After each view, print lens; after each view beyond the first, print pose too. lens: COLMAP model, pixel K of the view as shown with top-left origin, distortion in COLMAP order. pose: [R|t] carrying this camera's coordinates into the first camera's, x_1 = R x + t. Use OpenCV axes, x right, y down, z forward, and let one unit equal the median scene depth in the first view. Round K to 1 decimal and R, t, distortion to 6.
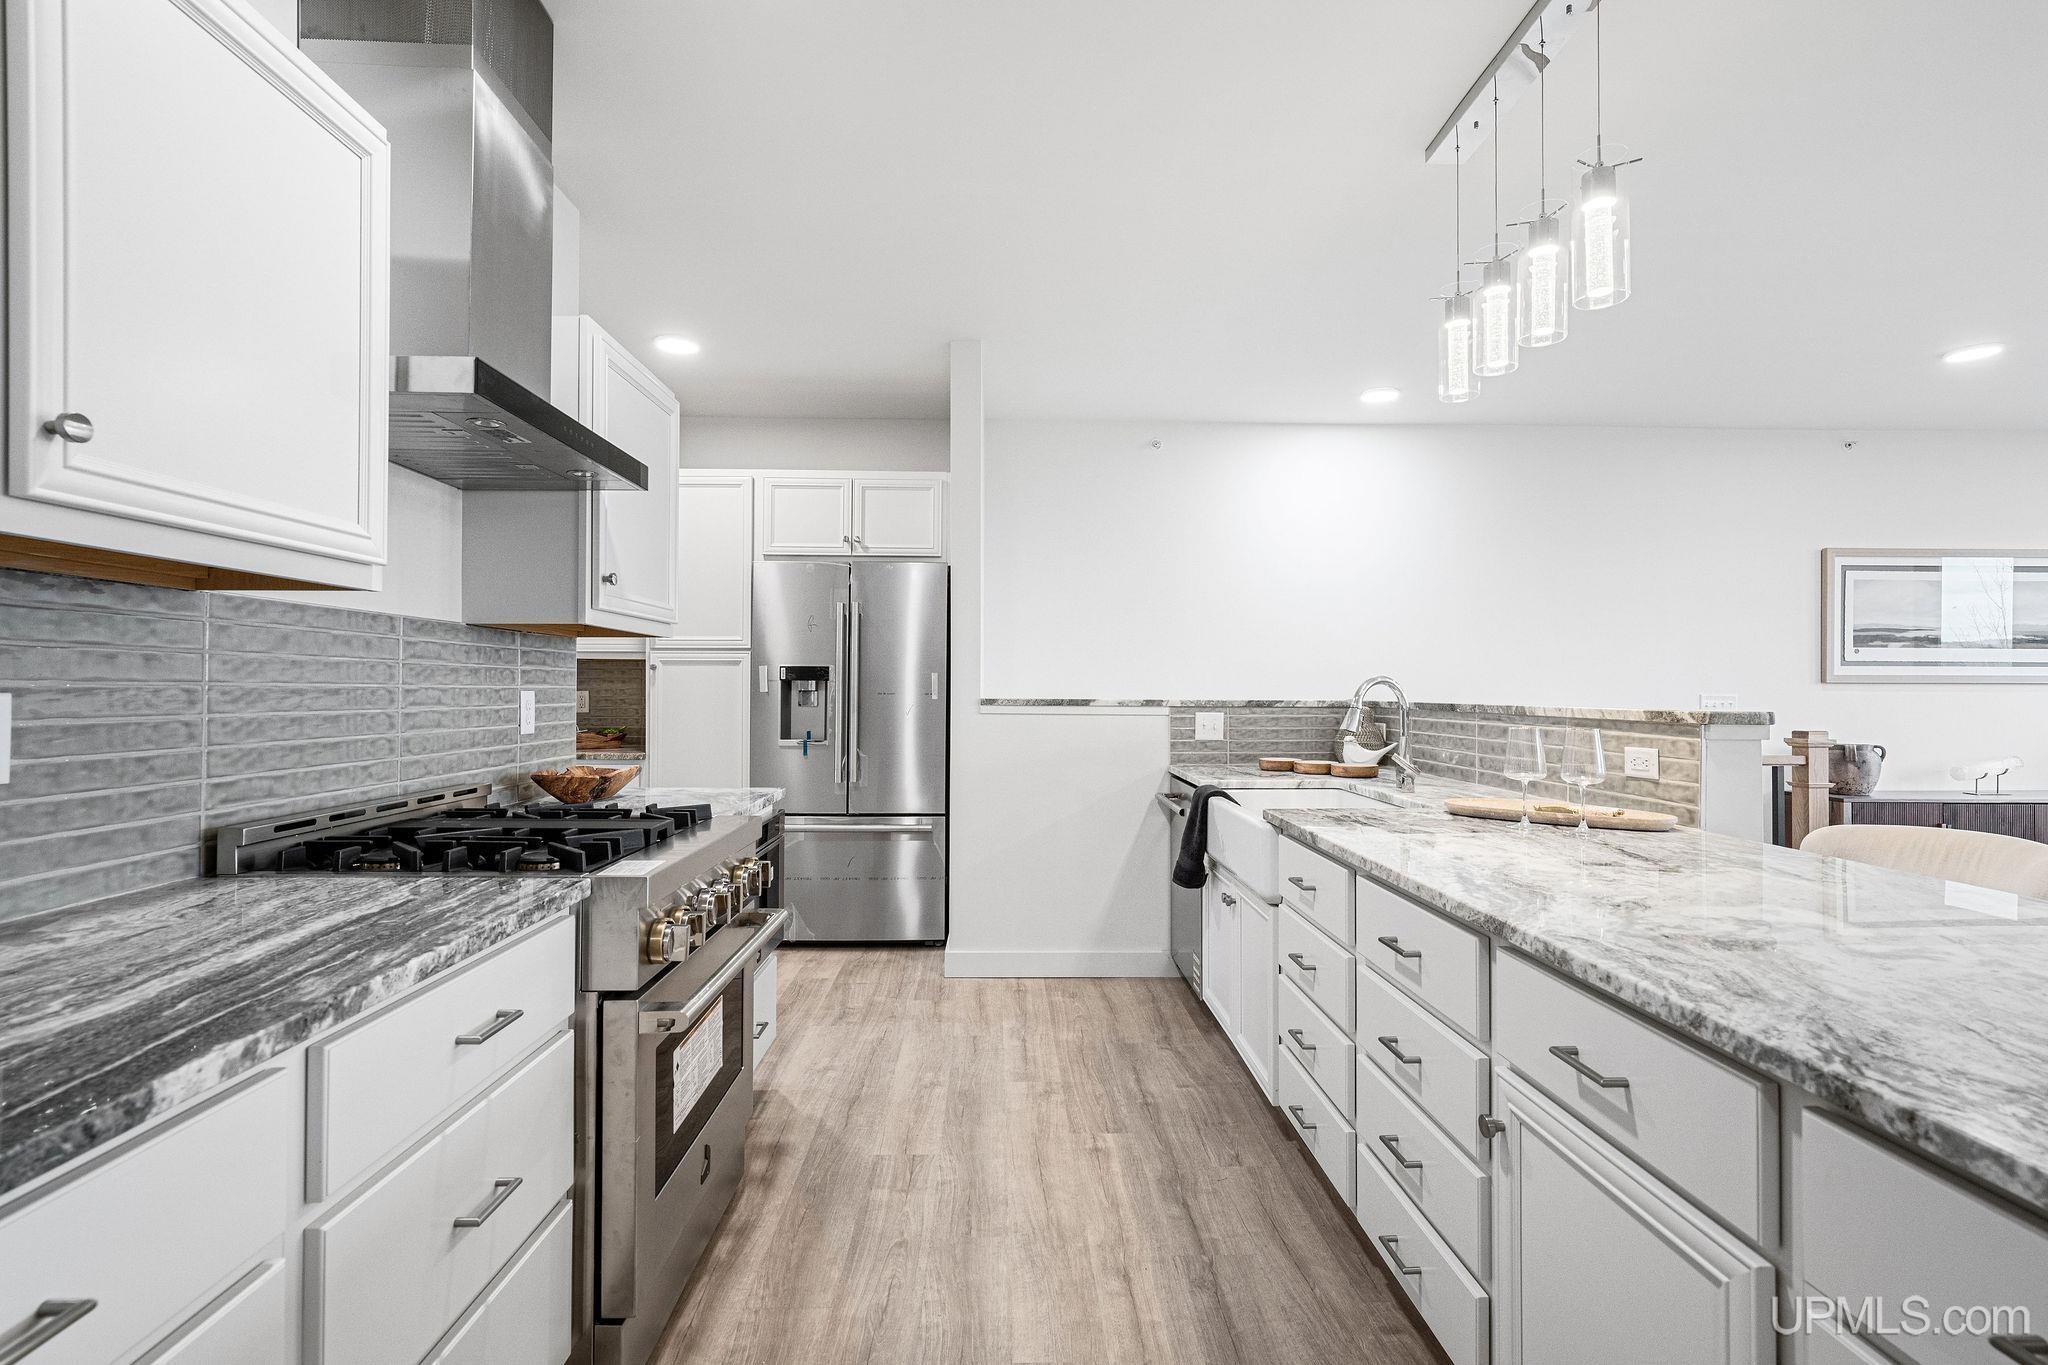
lens RADIAL K [[928.5, 0, 1022.6], [0, 928.5, 687.5], [0, 0, 1]] dist [-0.010202, 0.000278]
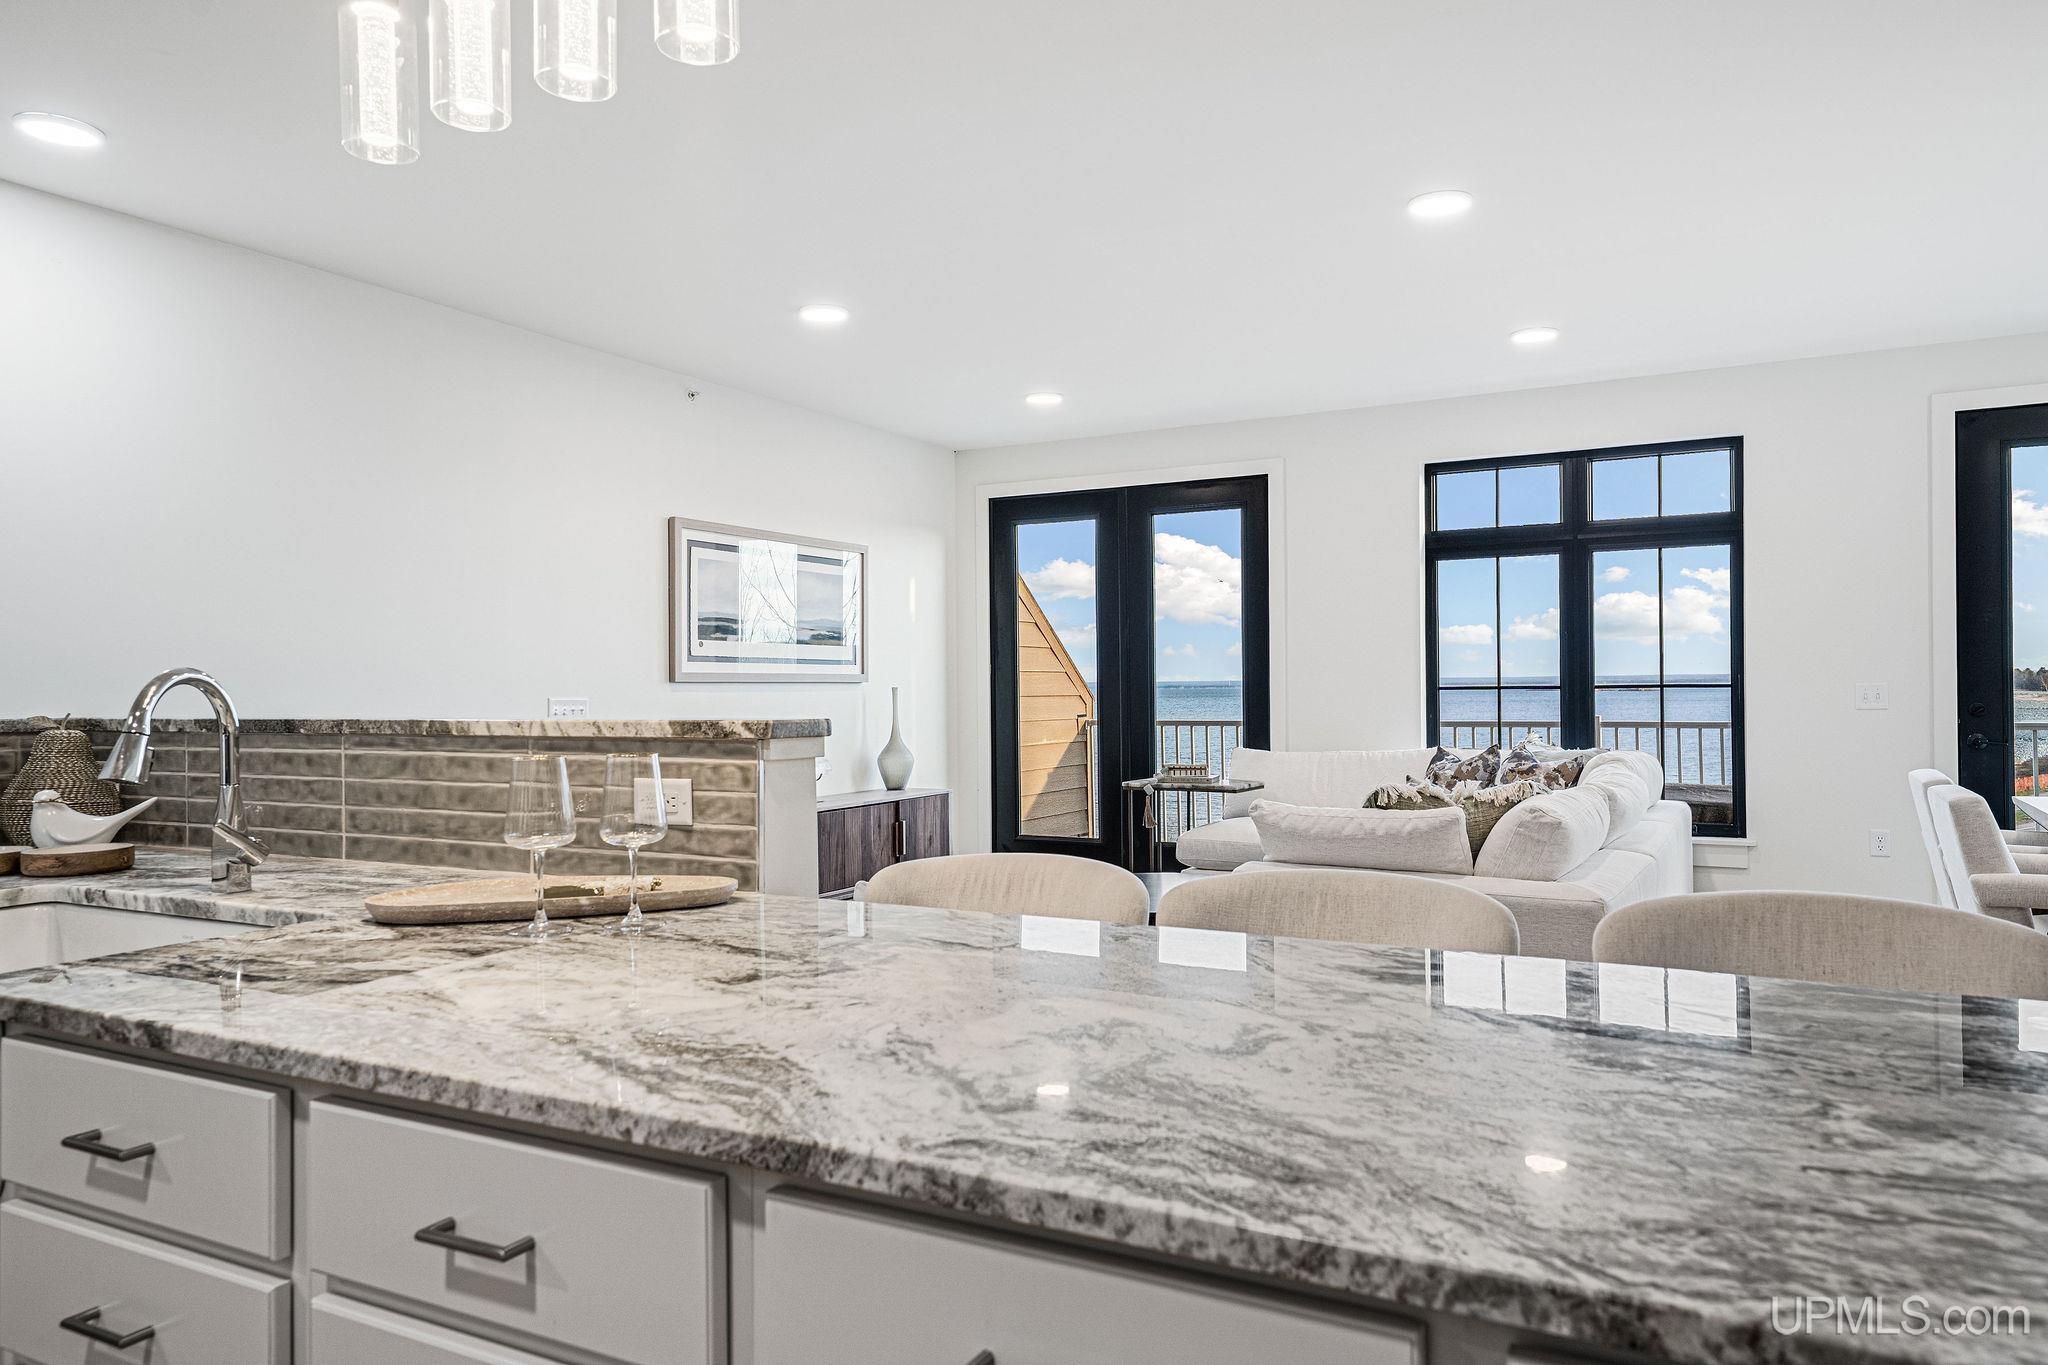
lens RADIAL K [[1357.8, 0, 1014.2], [0, 1357.8, 685.6], [0, 0, 1]] dist [0.023105, -0.002186]
pose [[0.499494, -0.004512, 0.866306, -0.044031], [0.009168, 0.999958, -0.000078, 0.001913], [-0.866269, 0.007981, 0.499514, 0.335404]]
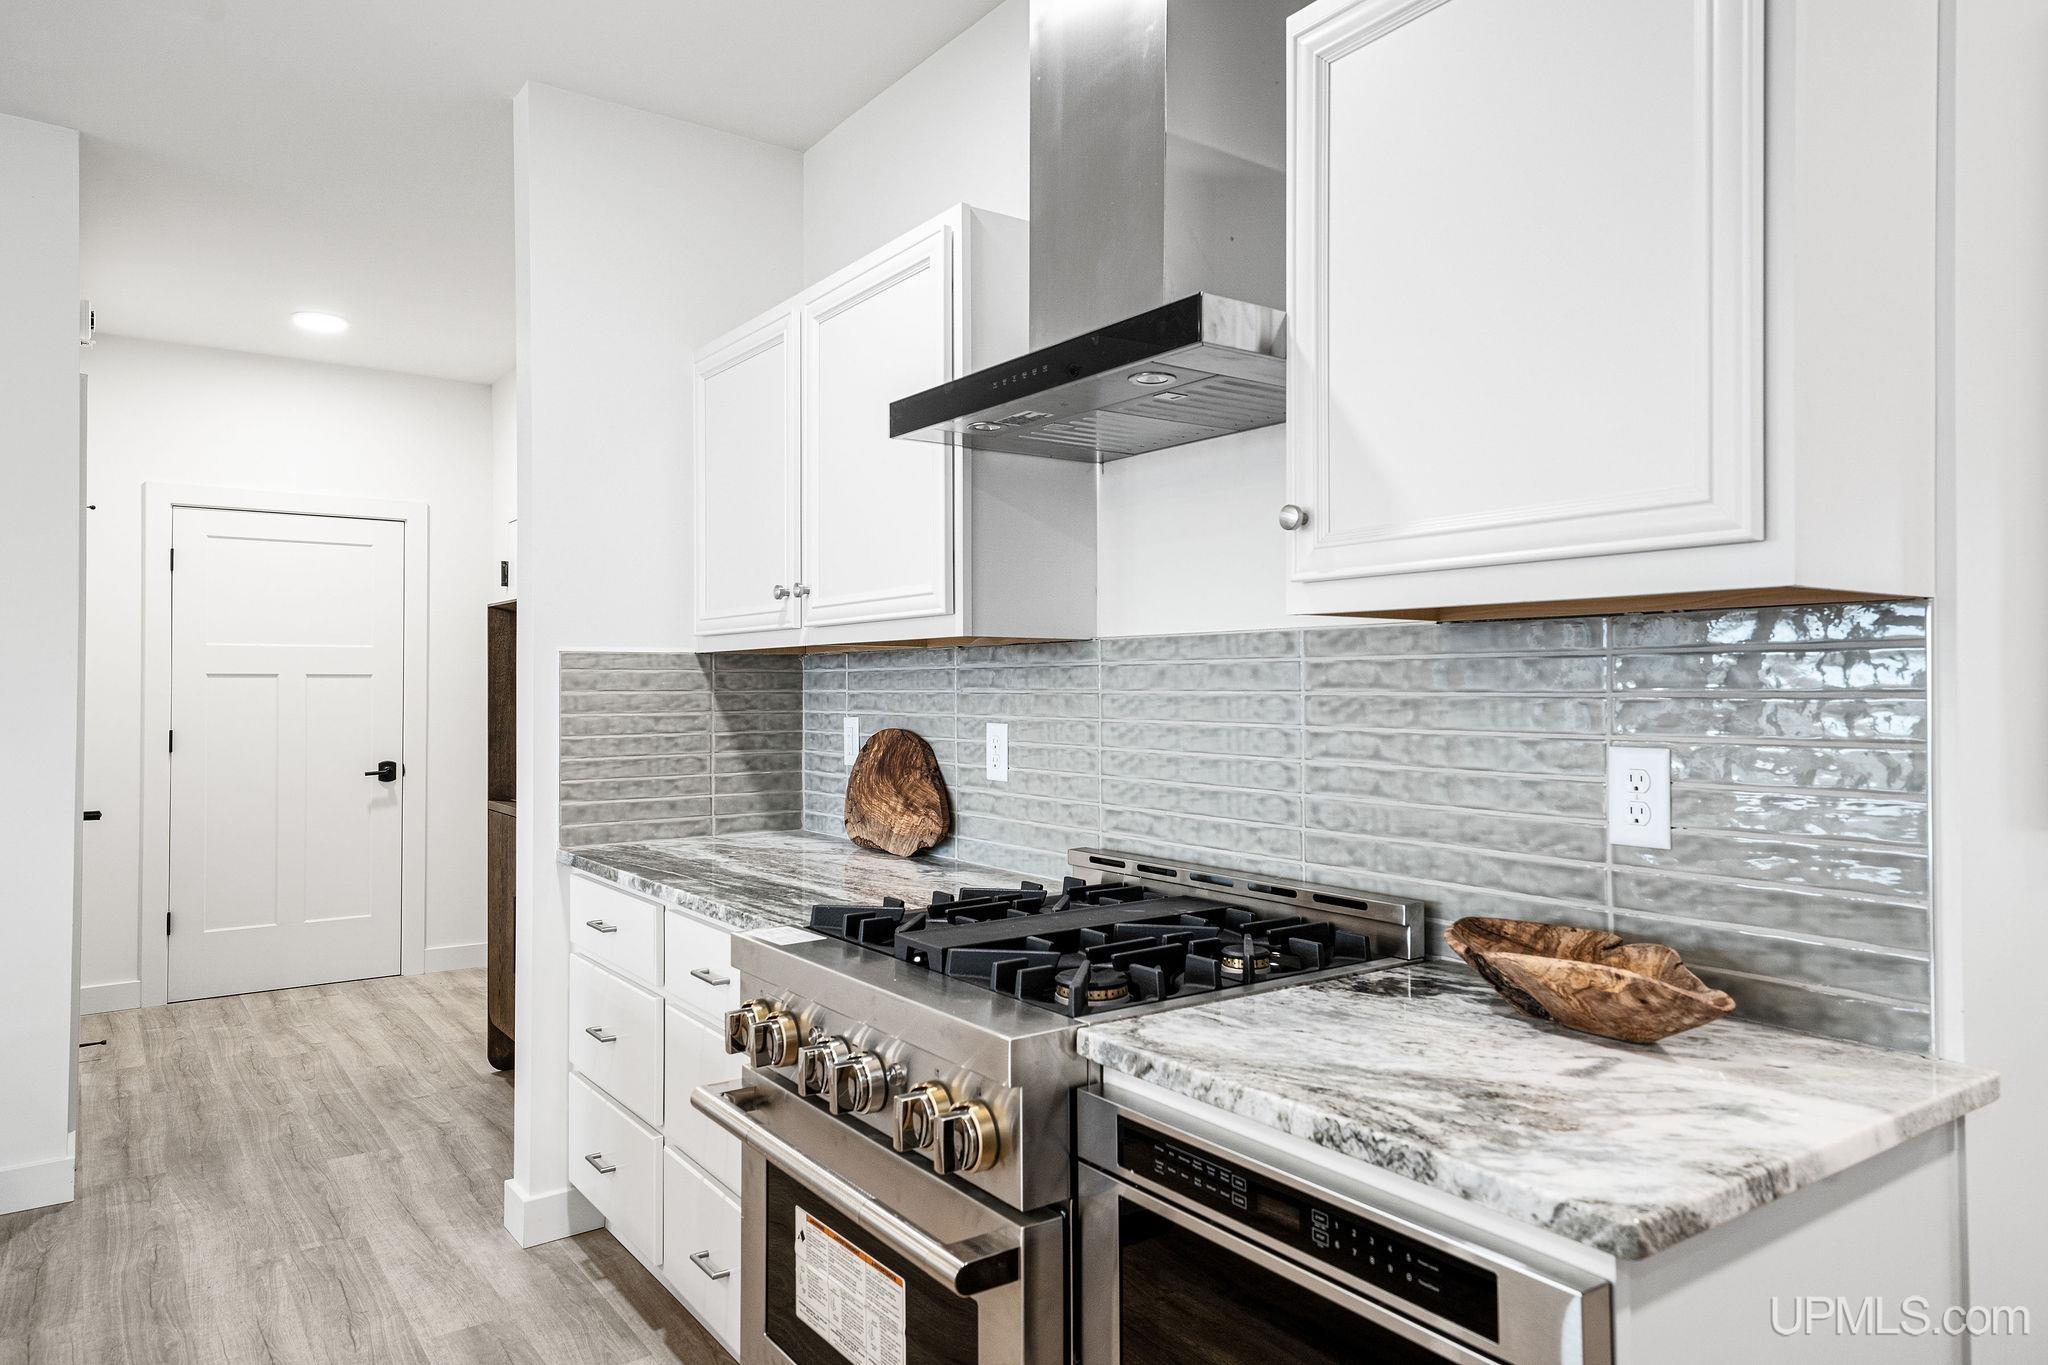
lens RADIAL K [[1308.1, 0, 1033.2], [0, 1308.1, 679.6], [0, 0, 1]] dist [0.028695, 0.000274]
pose [[-0.828680, -0.008573, -0.559657, 0.062508], [-0.002489, 0.999929, -0.011632, -0.025514], [0.559718, -0.008246, -0.828642, 1.674731]]
